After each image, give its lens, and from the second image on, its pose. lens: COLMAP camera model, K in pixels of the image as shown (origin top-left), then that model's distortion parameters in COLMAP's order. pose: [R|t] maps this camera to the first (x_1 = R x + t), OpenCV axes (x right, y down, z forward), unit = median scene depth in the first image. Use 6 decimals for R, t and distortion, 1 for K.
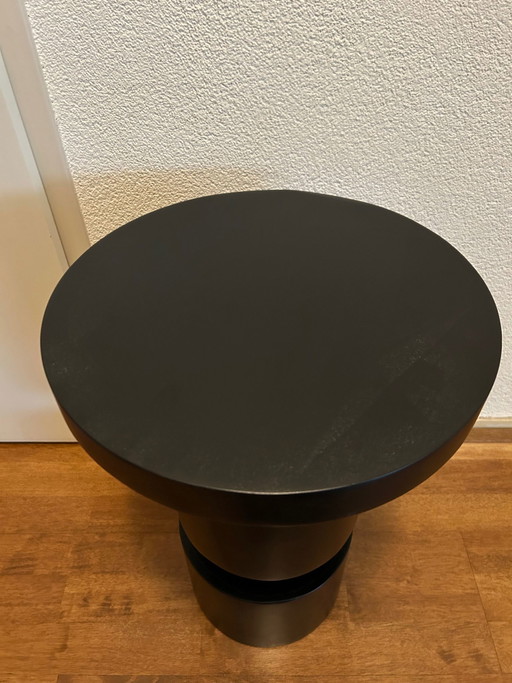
lens RADIAL K [[521.8, 0, 260.6], [0, 521.8, 344.1], [0, 0, 1]] dist [0.001053, -0.013513]
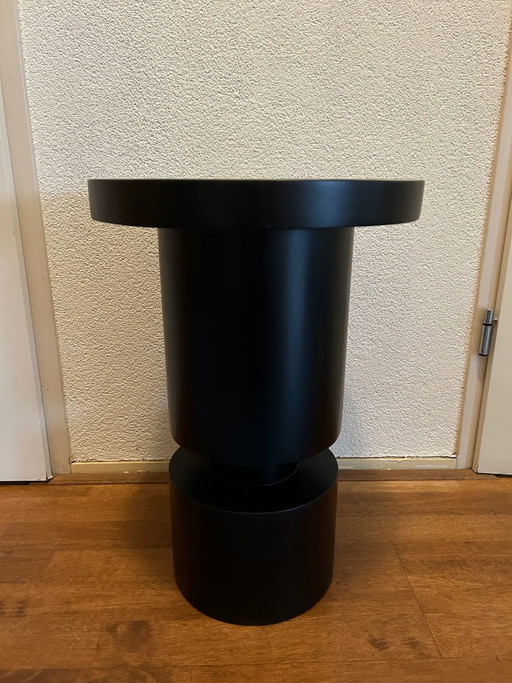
lens RADIAL K [[521.8, 0, 260.6], [0, 521.8, 344.1], [0, 0, 1]] dist [0.001053, -0.013513]
pose [[0.999149, 0.005216, 0.040924, 0.118720], [0.013731, 0.893376, -0.449101, 0.534469], [-0.038903, 0.449280, 0.892543, -0.005588]]
